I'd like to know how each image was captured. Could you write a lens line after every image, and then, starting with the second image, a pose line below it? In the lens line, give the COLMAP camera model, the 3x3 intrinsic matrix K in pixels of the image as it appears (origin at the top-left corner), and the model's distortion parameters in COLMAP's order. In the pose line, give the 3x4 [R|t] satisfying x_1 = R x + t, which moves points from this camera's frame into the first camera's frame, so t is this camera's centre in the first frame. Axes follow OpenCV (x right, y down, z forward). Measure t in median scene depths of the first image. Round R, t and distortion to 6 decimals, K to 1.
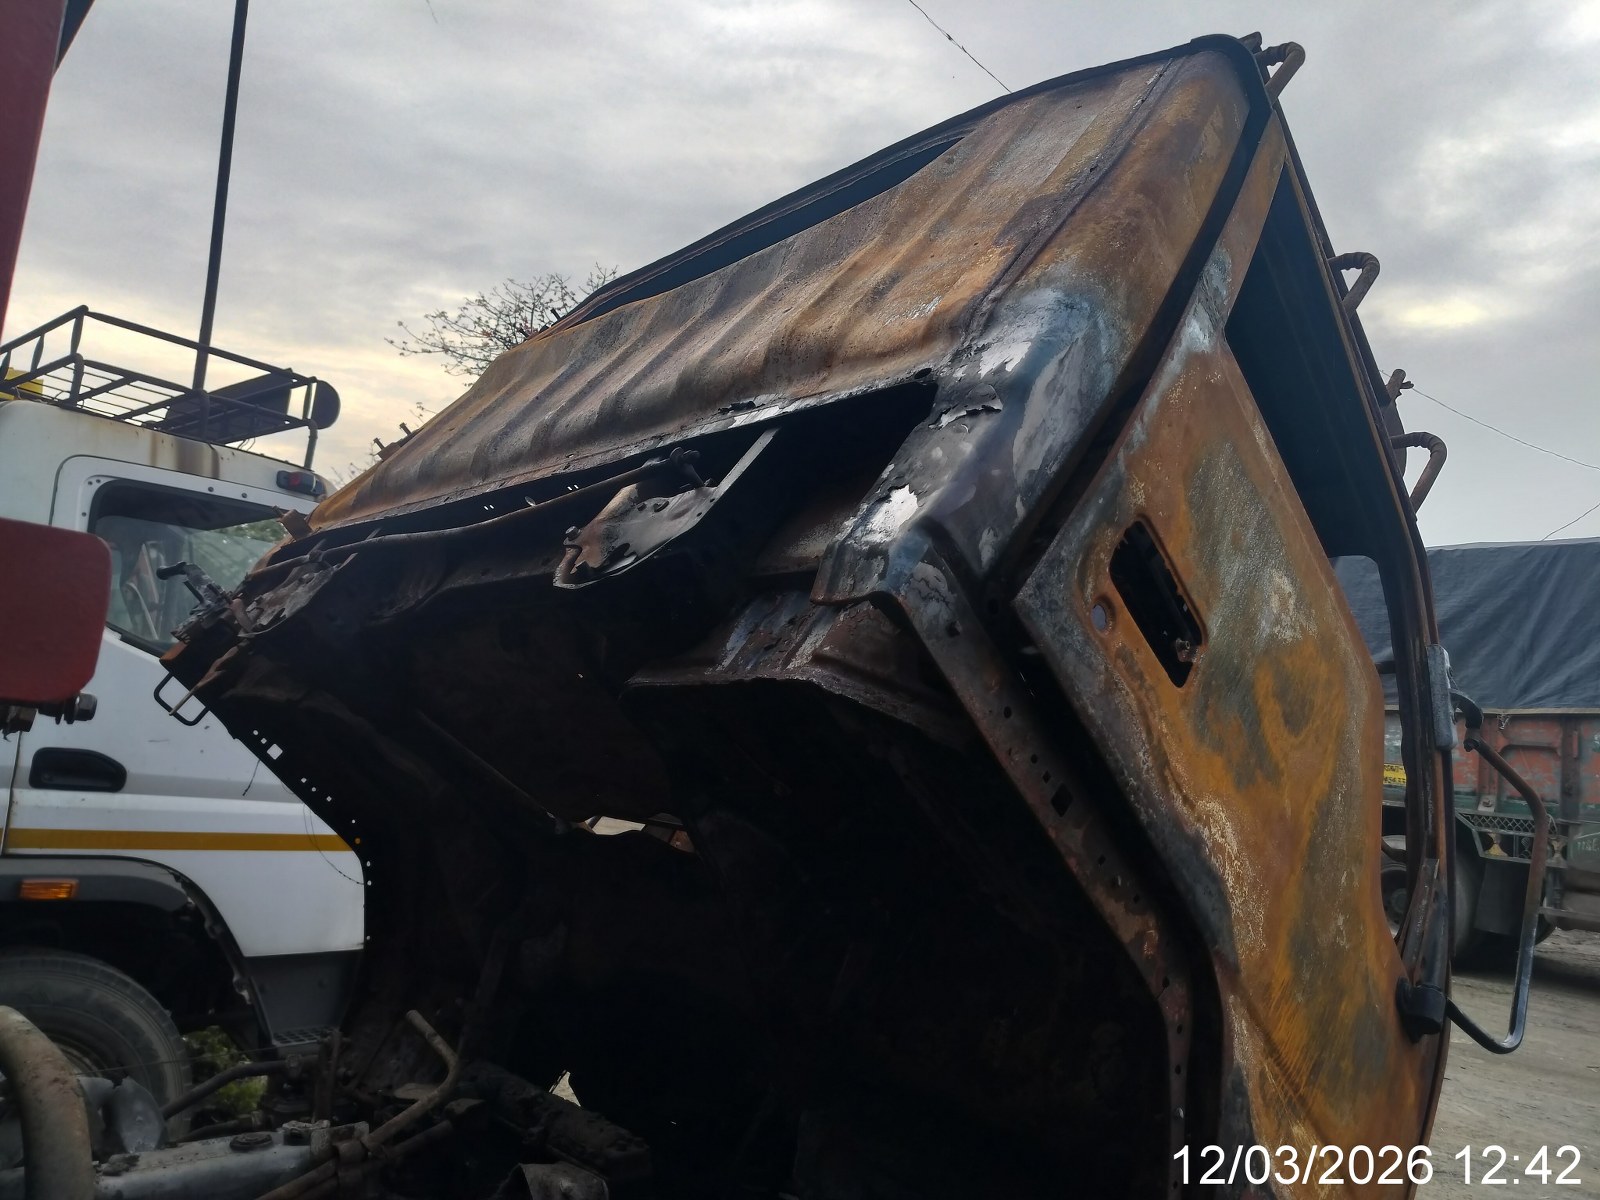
lens RADIAL K [[1245.3, 0, 802.4], [0, 1245.3, 612.6], [0, 0, 1]] dist [0.035469, -0.062740]
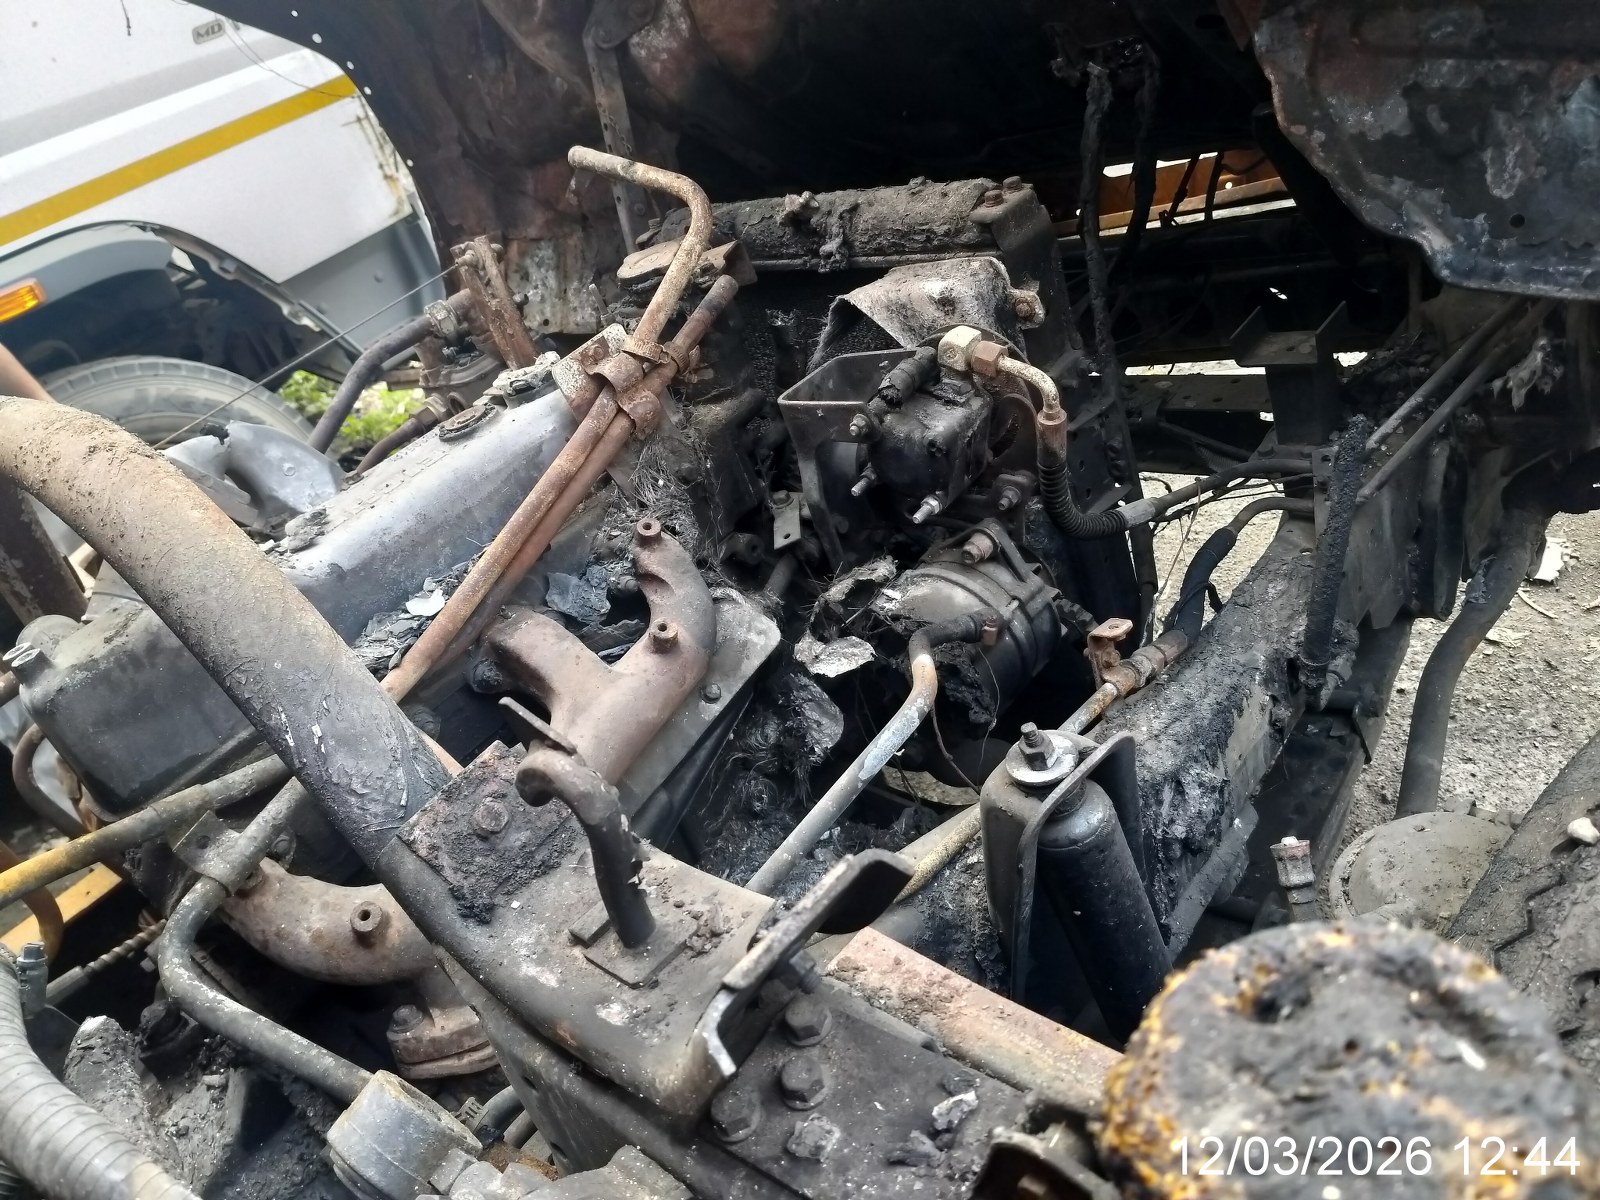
lens RADIAL K [[1245.3, 0, 799.4], [0, 1245.3, 607.8], [0, 0, 1]] dist [0.035469, -0.062740]
pose [[0.919517, -0.369011, -0.135349, -0.221835], [0.375149, 0.721223, 0.582323, 0.176645], [-0.117267, -0.586232, 0.801611, 0.398829]]
